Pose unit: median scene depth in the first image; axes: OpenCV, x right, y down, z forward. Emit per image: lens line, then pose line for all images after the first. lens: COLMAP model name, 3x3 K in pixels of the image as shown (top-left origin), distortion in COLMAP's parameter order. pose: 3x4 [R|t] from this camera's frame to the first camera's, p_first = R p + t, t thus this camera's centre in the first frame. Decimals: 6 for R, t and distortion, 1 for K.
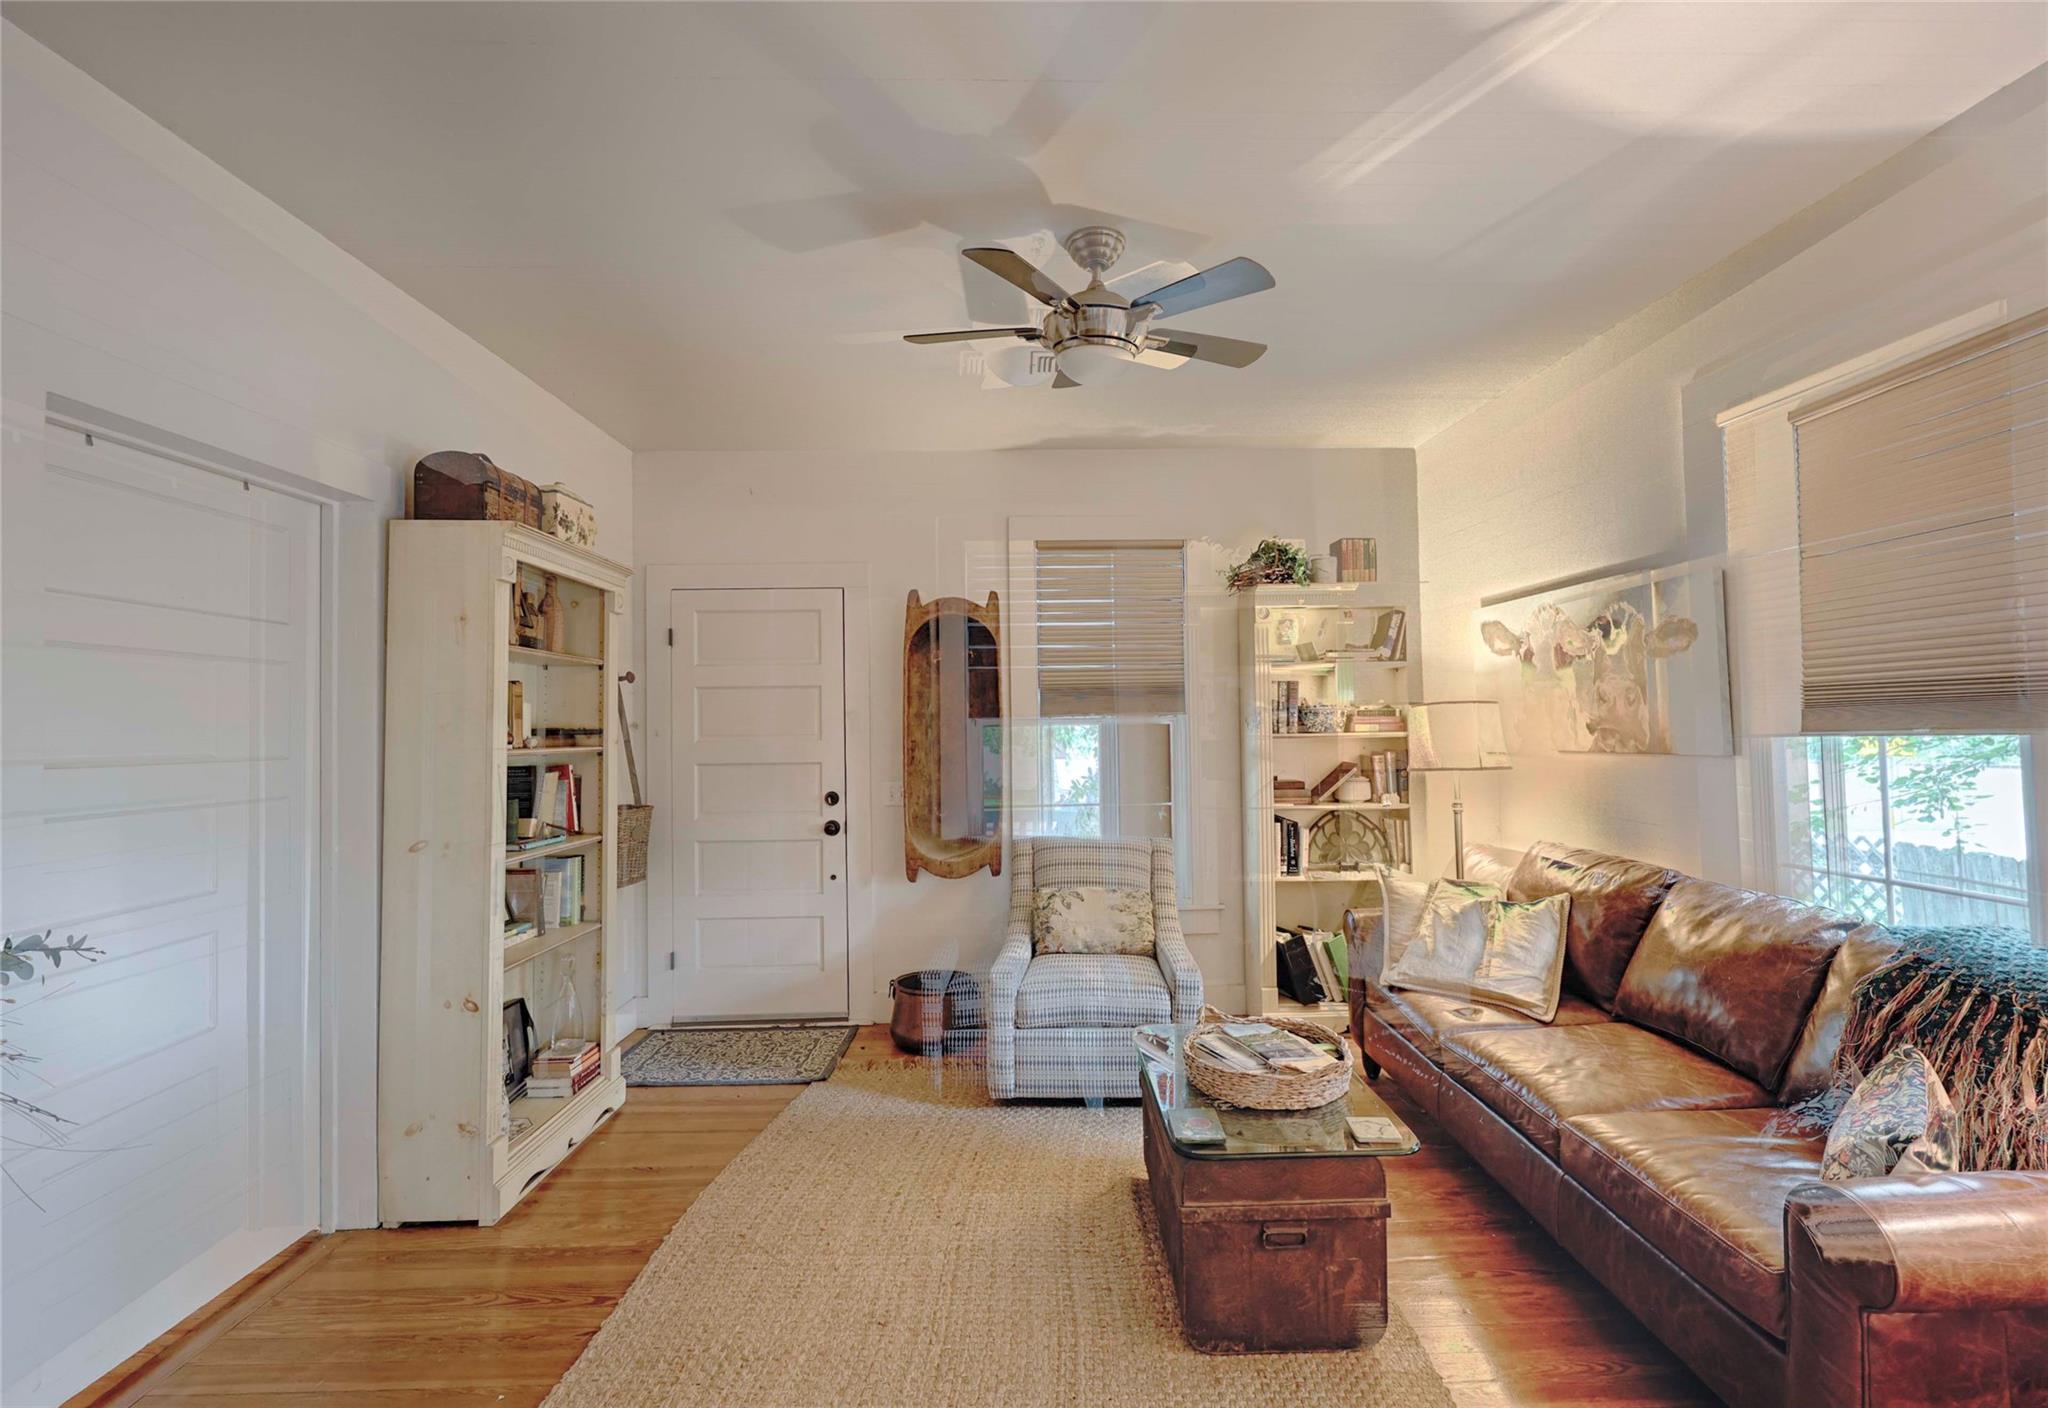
lens RADIAL K [[813.7, 0, 1038.4], [0, 813.7, 711.6], [0, 0, 1]] dist [-0.000605, 0.001433]
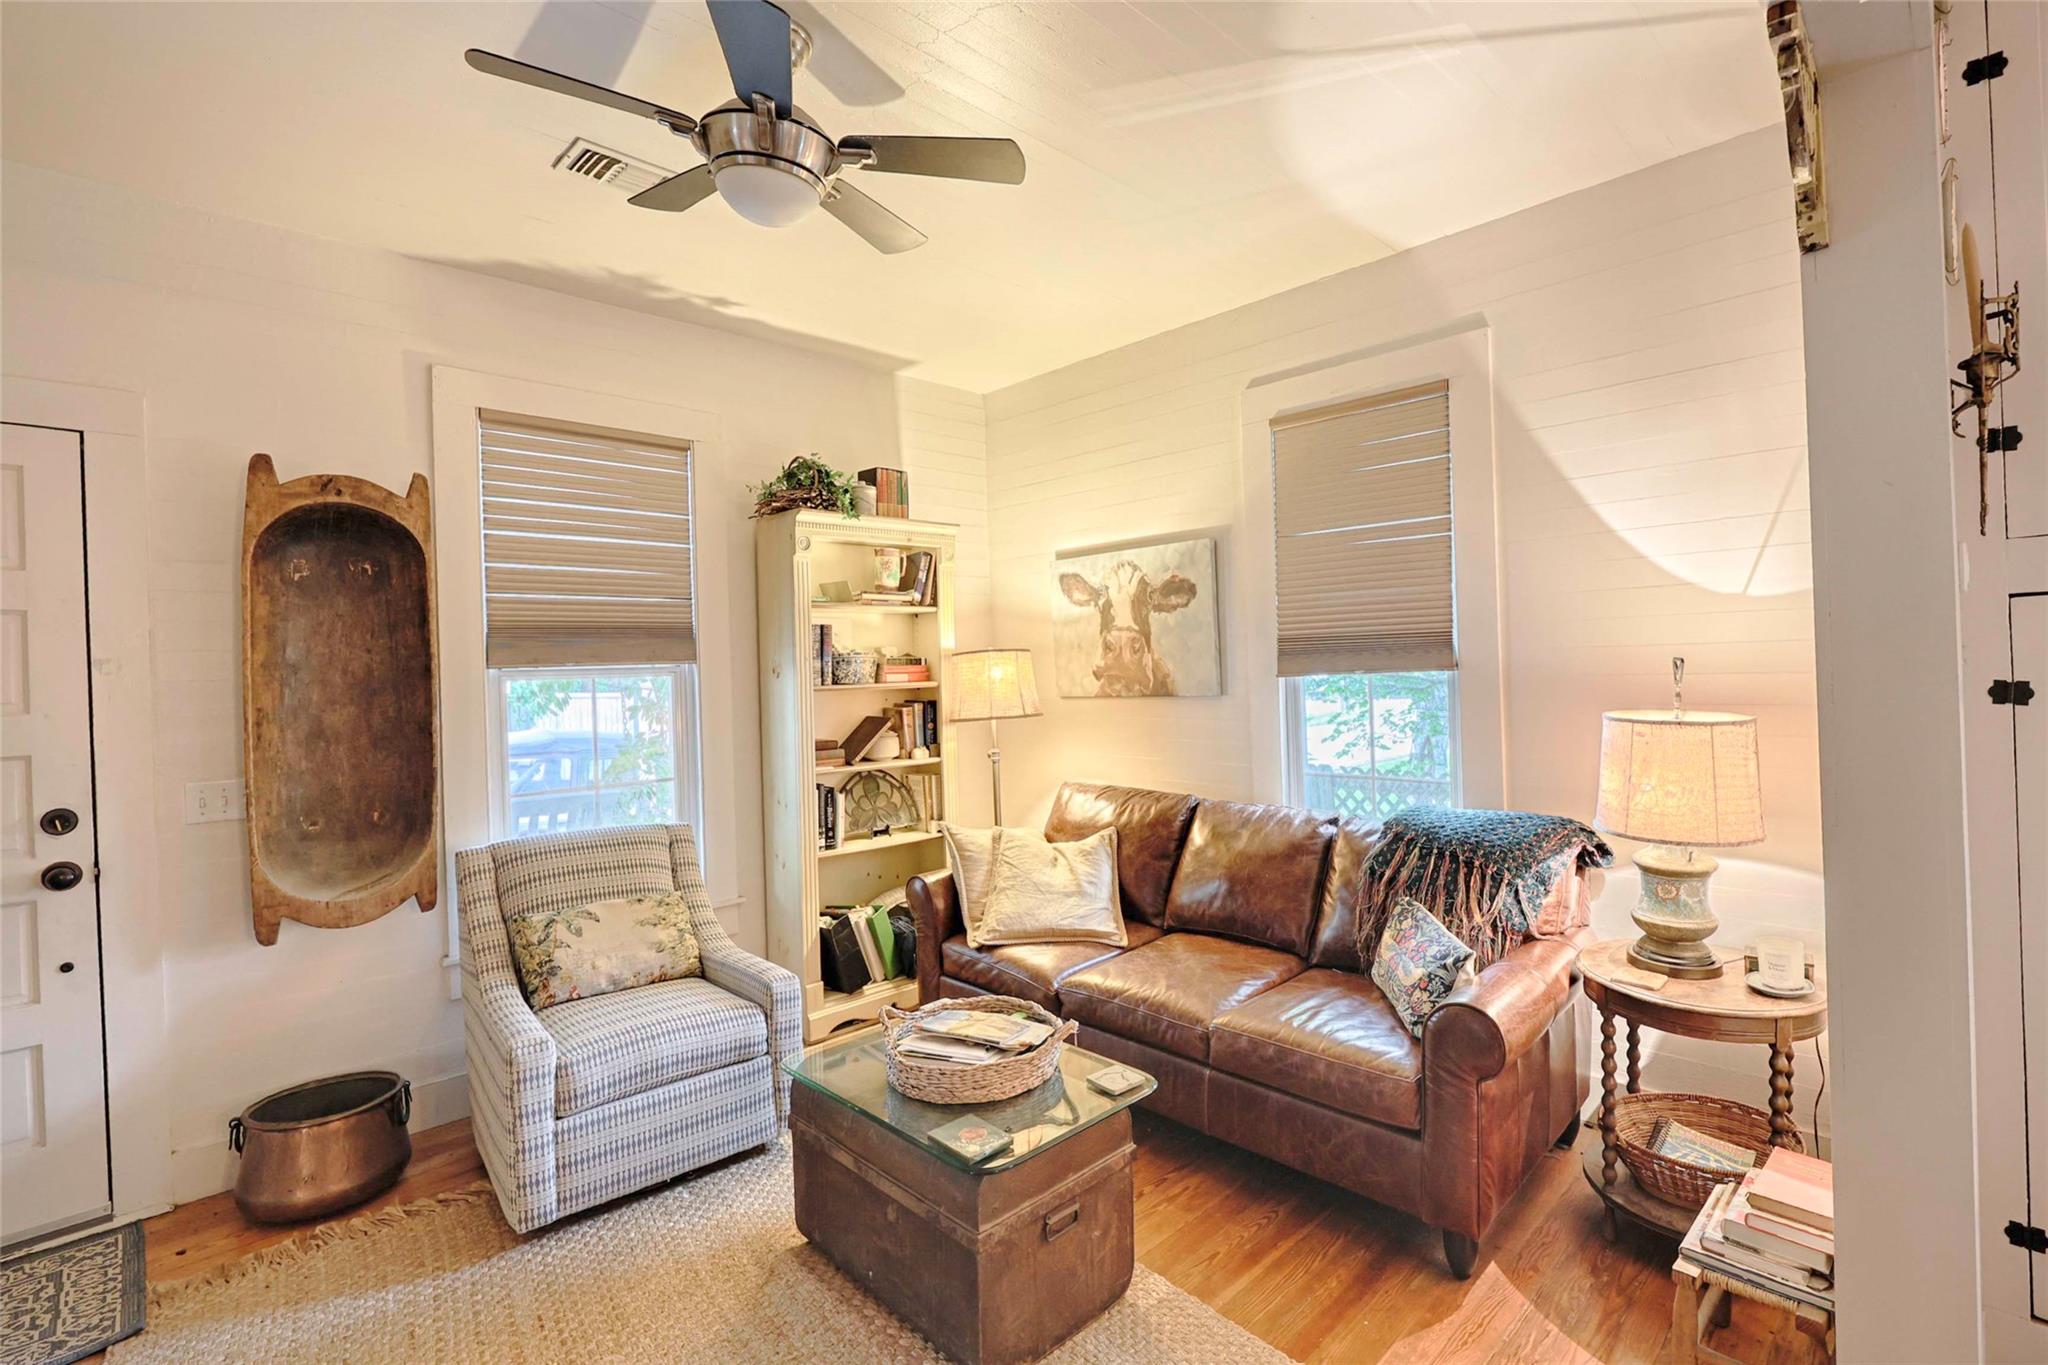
lens RADIAL K [[948.9, 0, 1039.2], [0, 948.9, 674.6], [0, 0, 1]] dist [-0.011381, 0.002272]
pose [[0.730025, -0.009782, 0.683350, -0.272279], [0.002416, 0.999928, 0.011733, 0.005312], [-0.683416, -0.006914, 0.729996, 0.142298]]
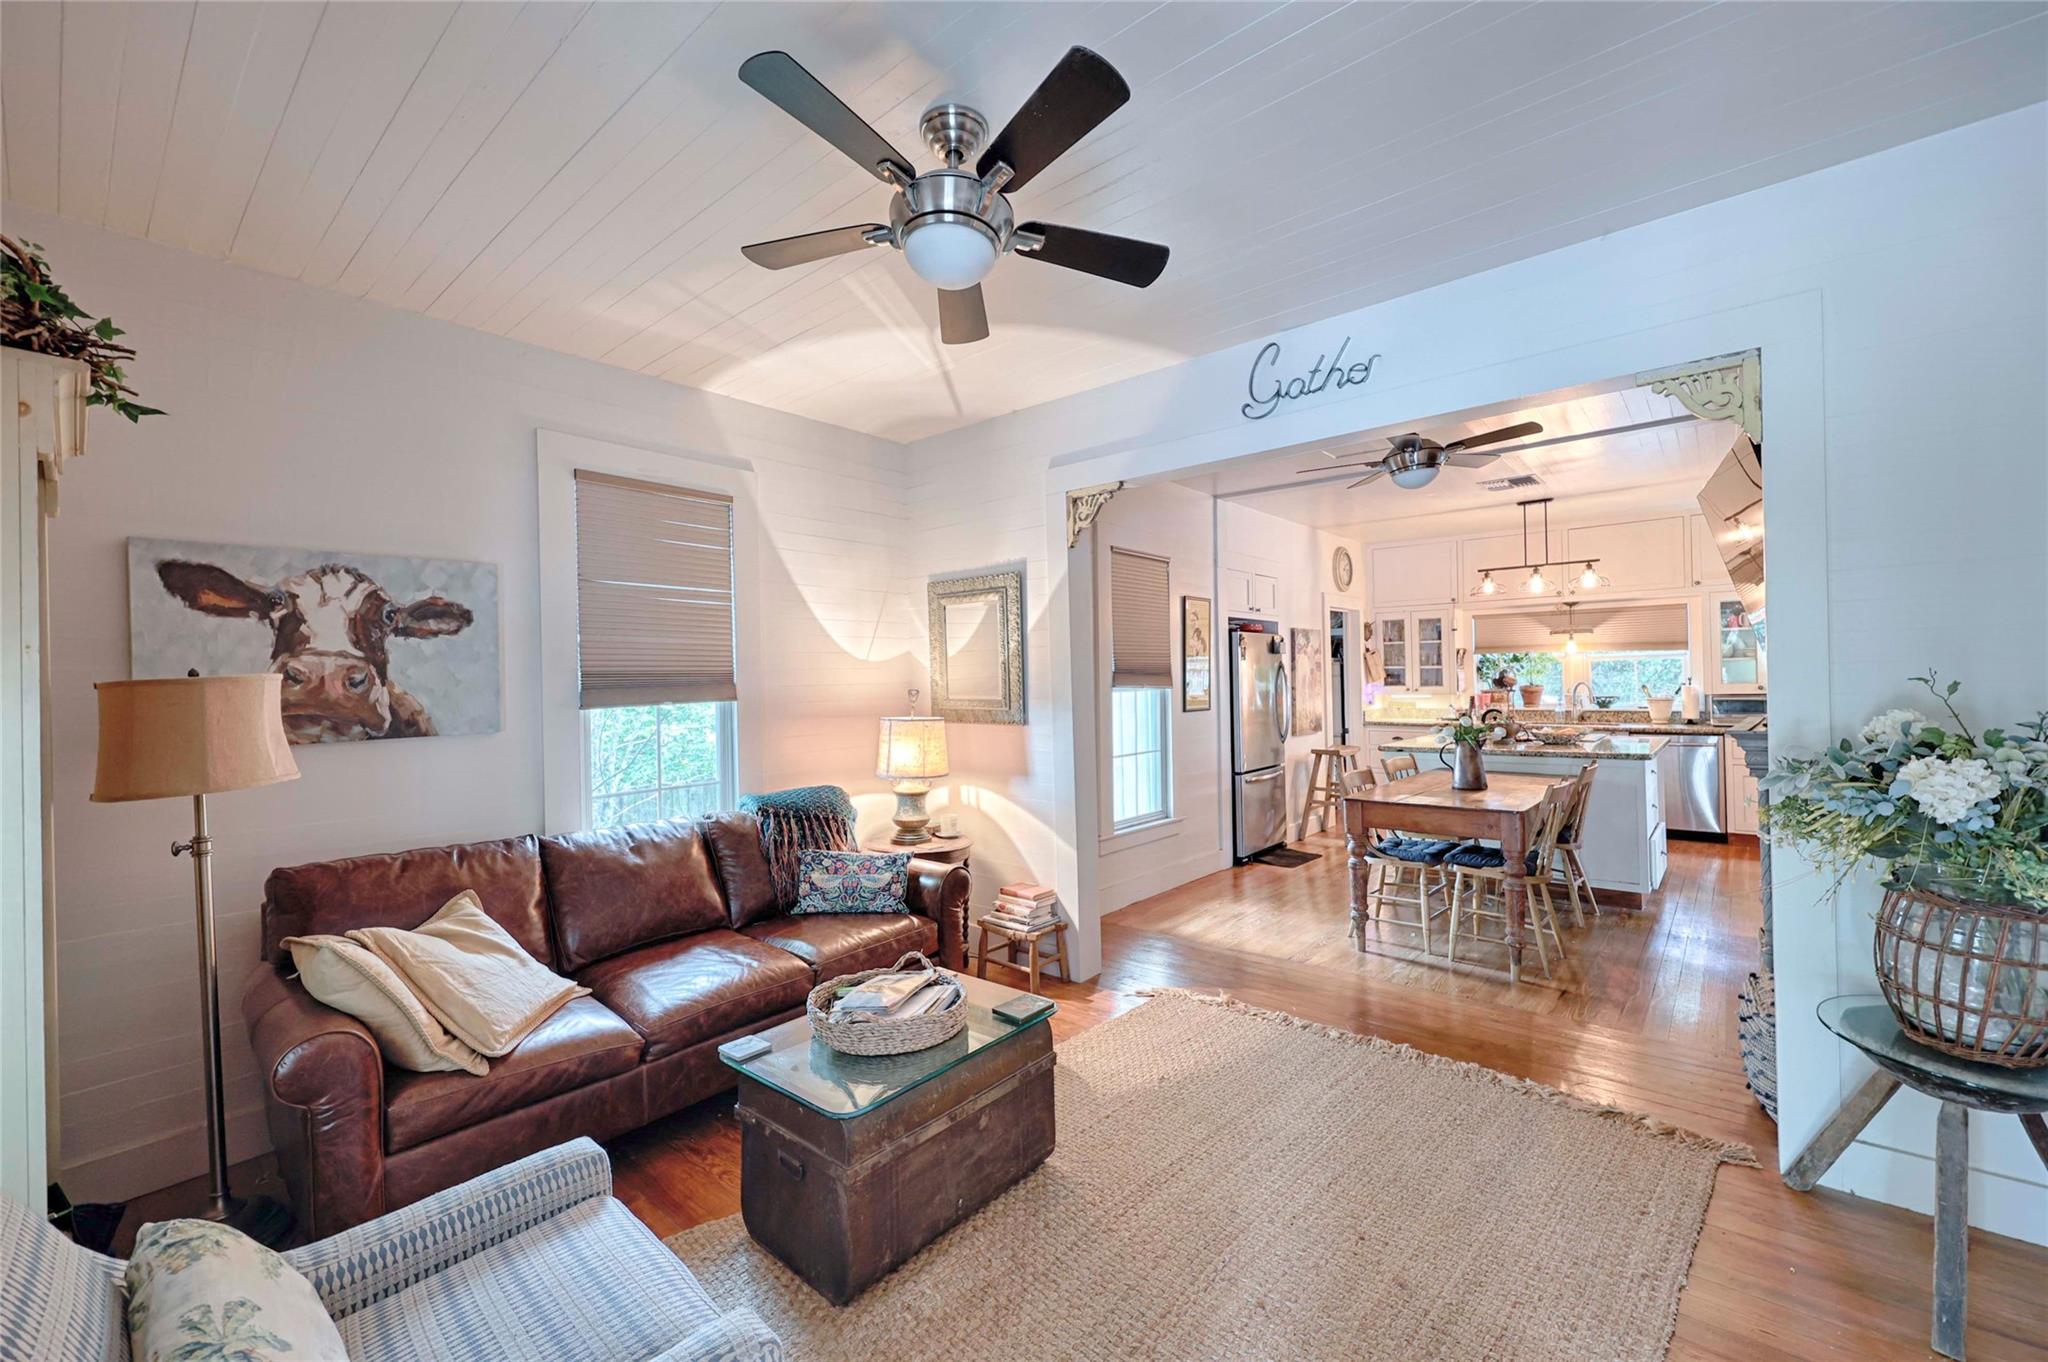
lens RADIAL K [[786.9, 0, 1025.6], [0, 786.9, 680.0], [0, 0, 1]] dist [-0.000122, 0.000900]
pose [[-0.743034, 0.023340, 0.668847, -0.397311], [0.014495, 0.999719, -0.018783, 0.011949], [-0.669097, -0.004262, -0.743163, 1.192323]]
